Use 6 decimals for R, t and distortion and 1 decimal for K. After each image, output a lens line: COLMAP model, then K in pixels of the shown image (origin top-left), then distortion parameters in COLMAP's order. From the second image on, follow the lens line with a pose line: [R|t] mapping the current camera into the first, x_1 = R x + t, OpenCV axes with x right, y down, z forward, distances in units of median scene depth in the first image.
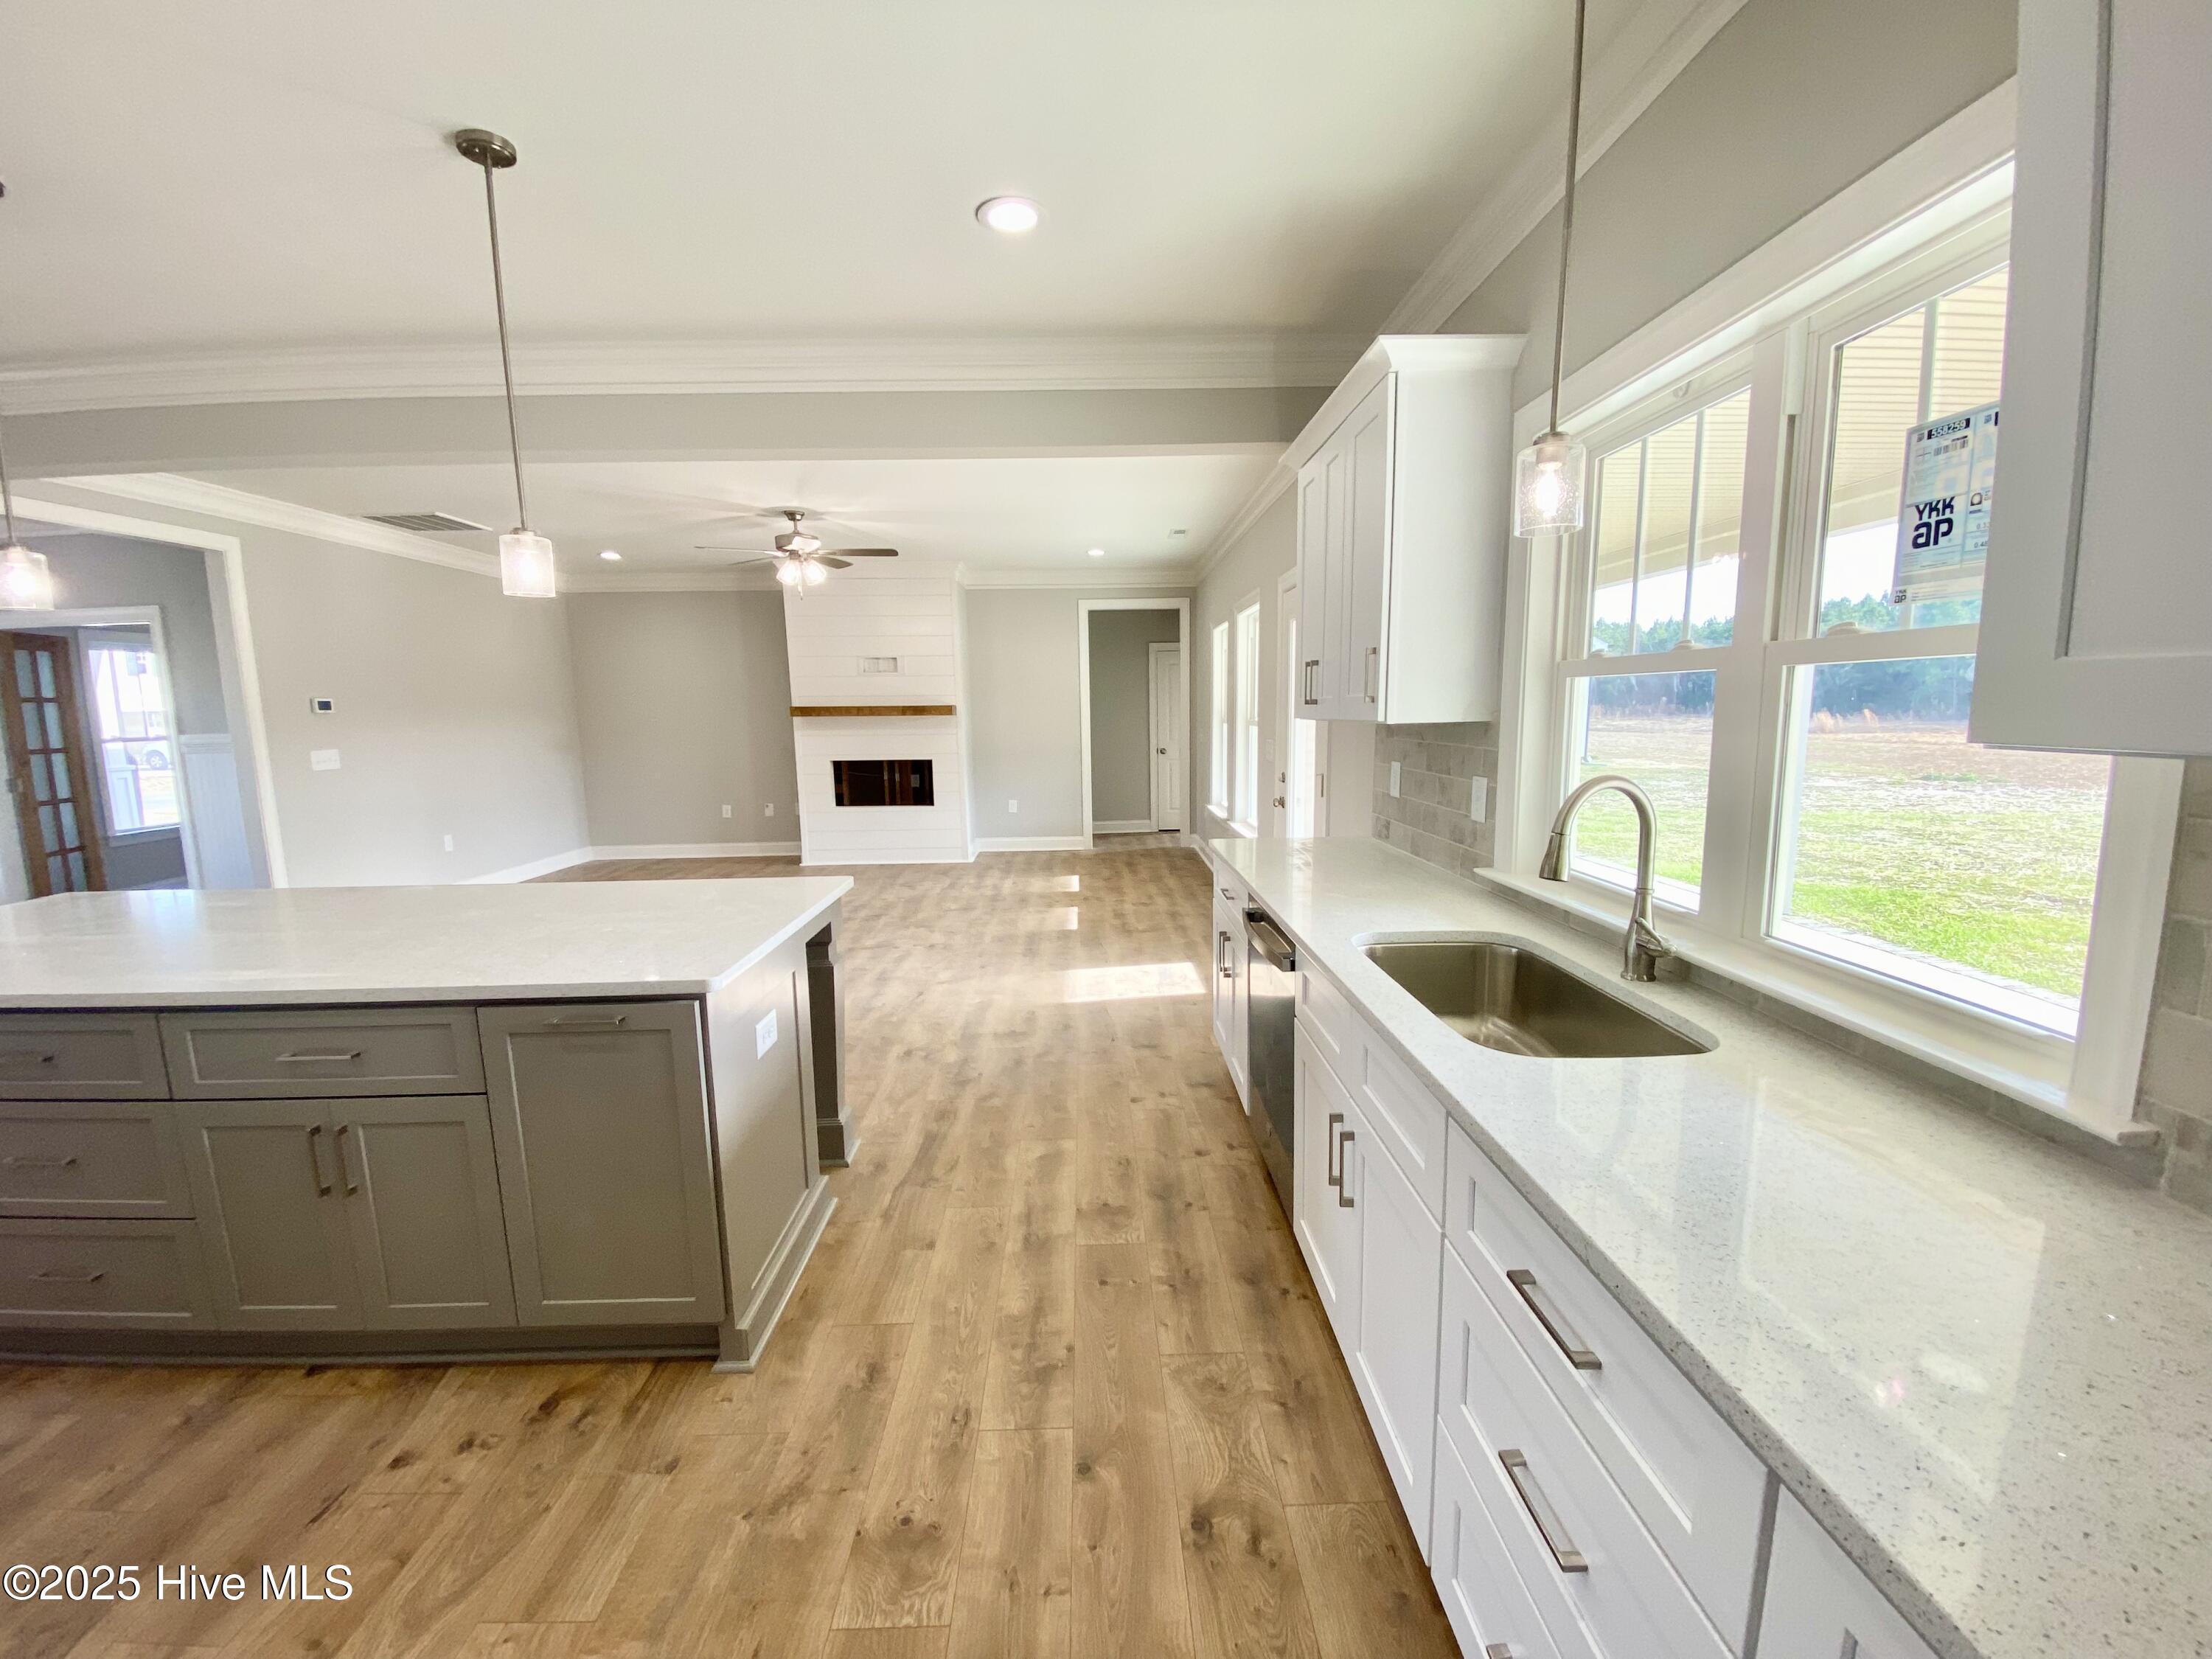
lens RADIAL K [[887.6, 0, 1107.0], [0, 887.6, 838.1], [0, 0, 1]] dist [0.030174, -0.026896]
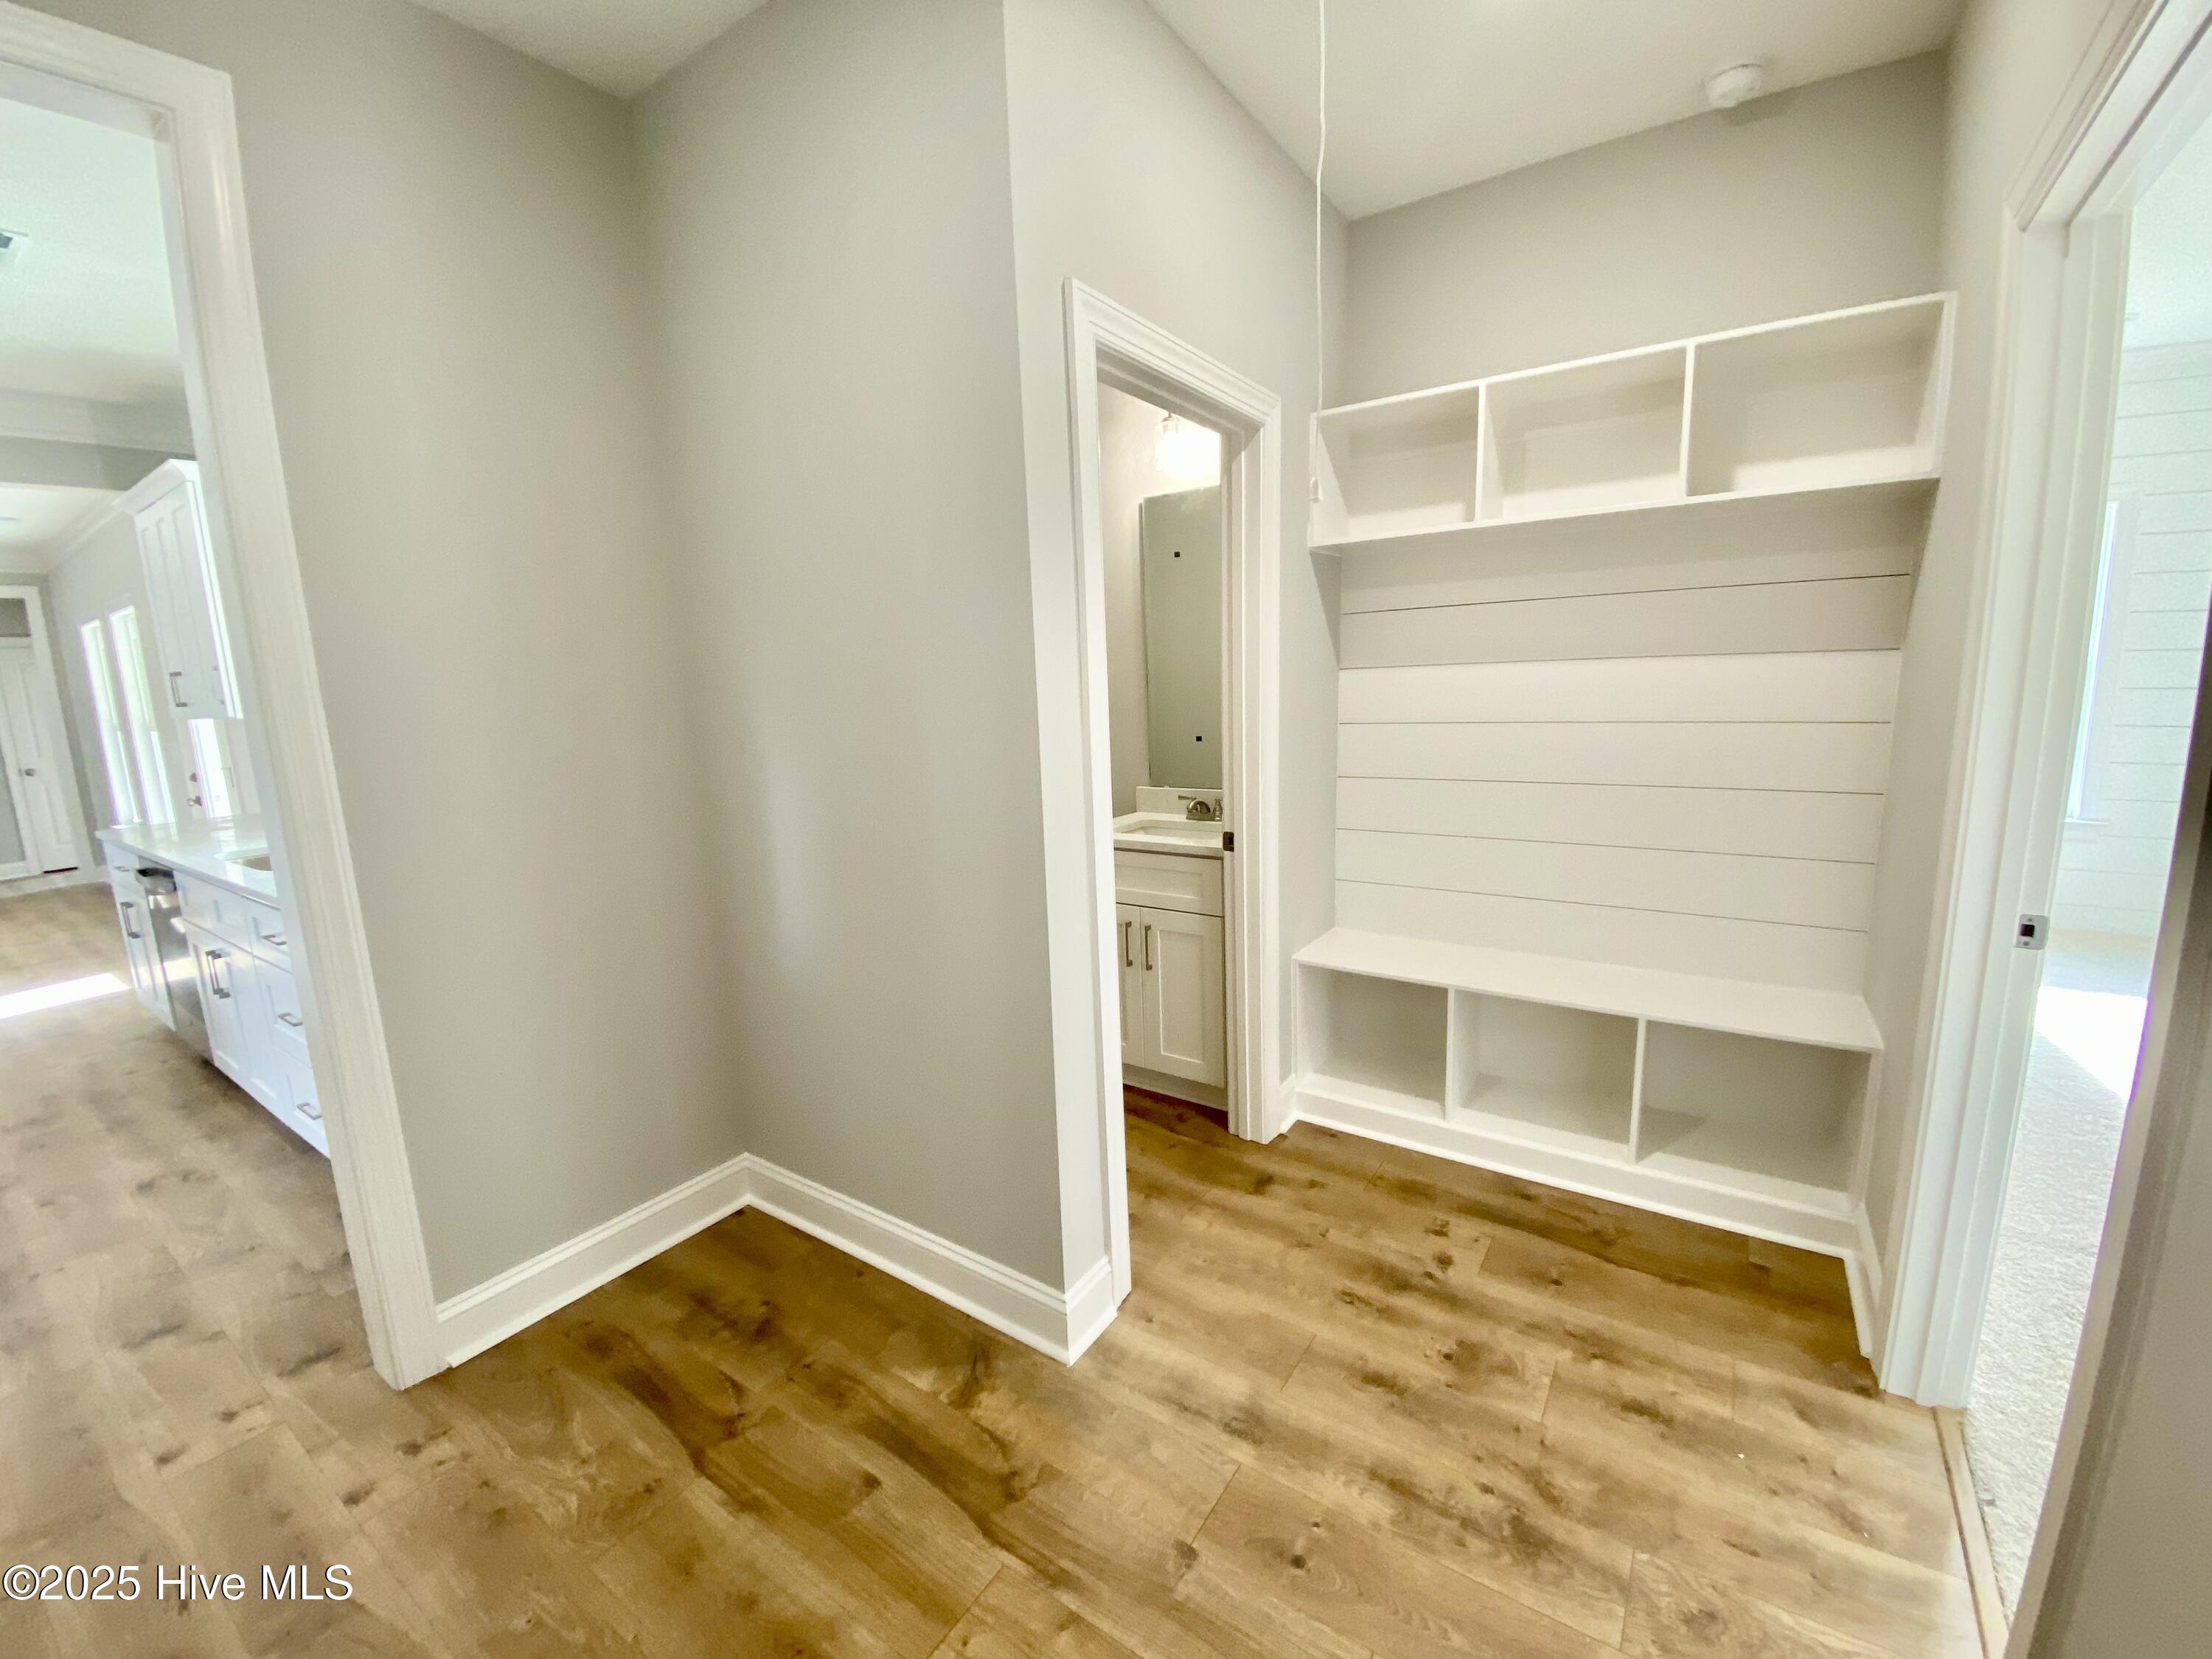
lens RADIAL K [[891.9, 0, 1114.4], [0, 891.9, 839.3], [0, 0, 1]] dist [0.023772, -0.021721]
pose [[0.581141, -0.145301, 0.800726, -0.022094], [0.141550, 0.986981, 0.076367, 0.072748], [-0.801398, 0.068963, 0.594142, -0.456479]]
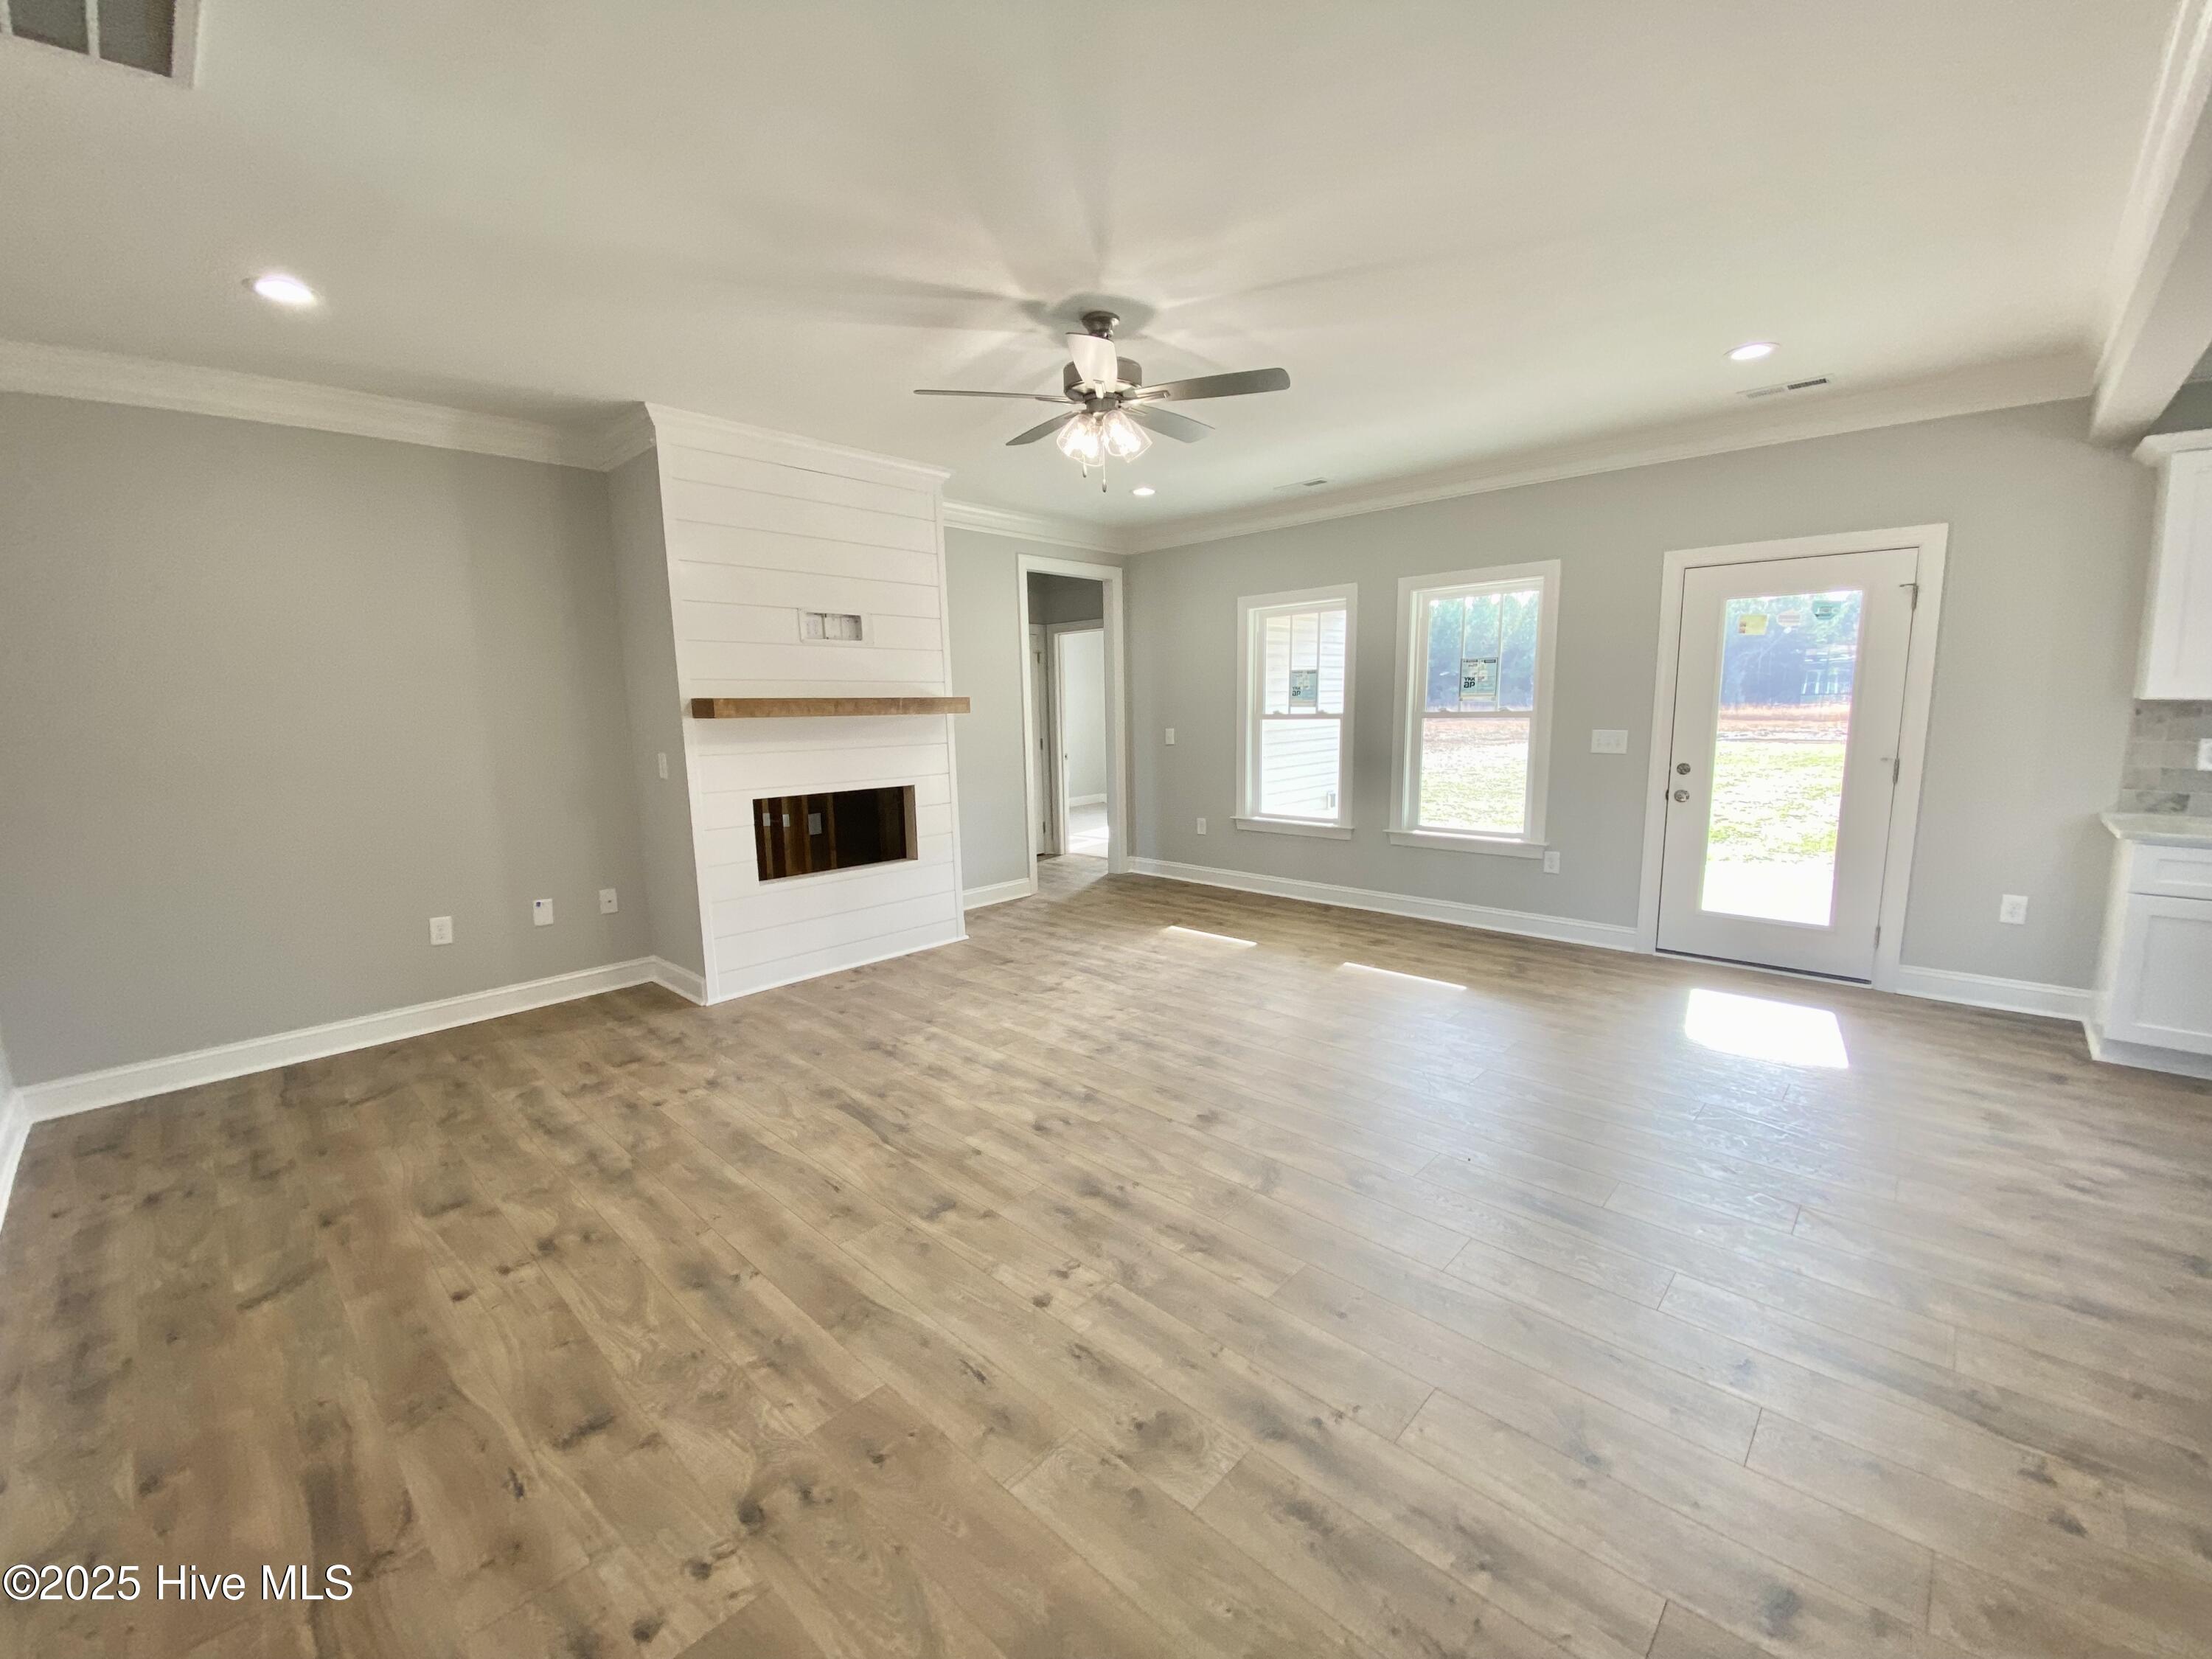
lens RADIAL K [[887.6, 0, 1107.0], [0, 887.6, 838.1], [0, 0, 1]] dist [0.030174, -0.026896]
pose [[0.703660, -0.104848, 0.702759, -0.829450], [0.110857, 0.993141, 0.037171, -0.092417], [-0.701836, 0.051750, 0.710457, 0.719639]]
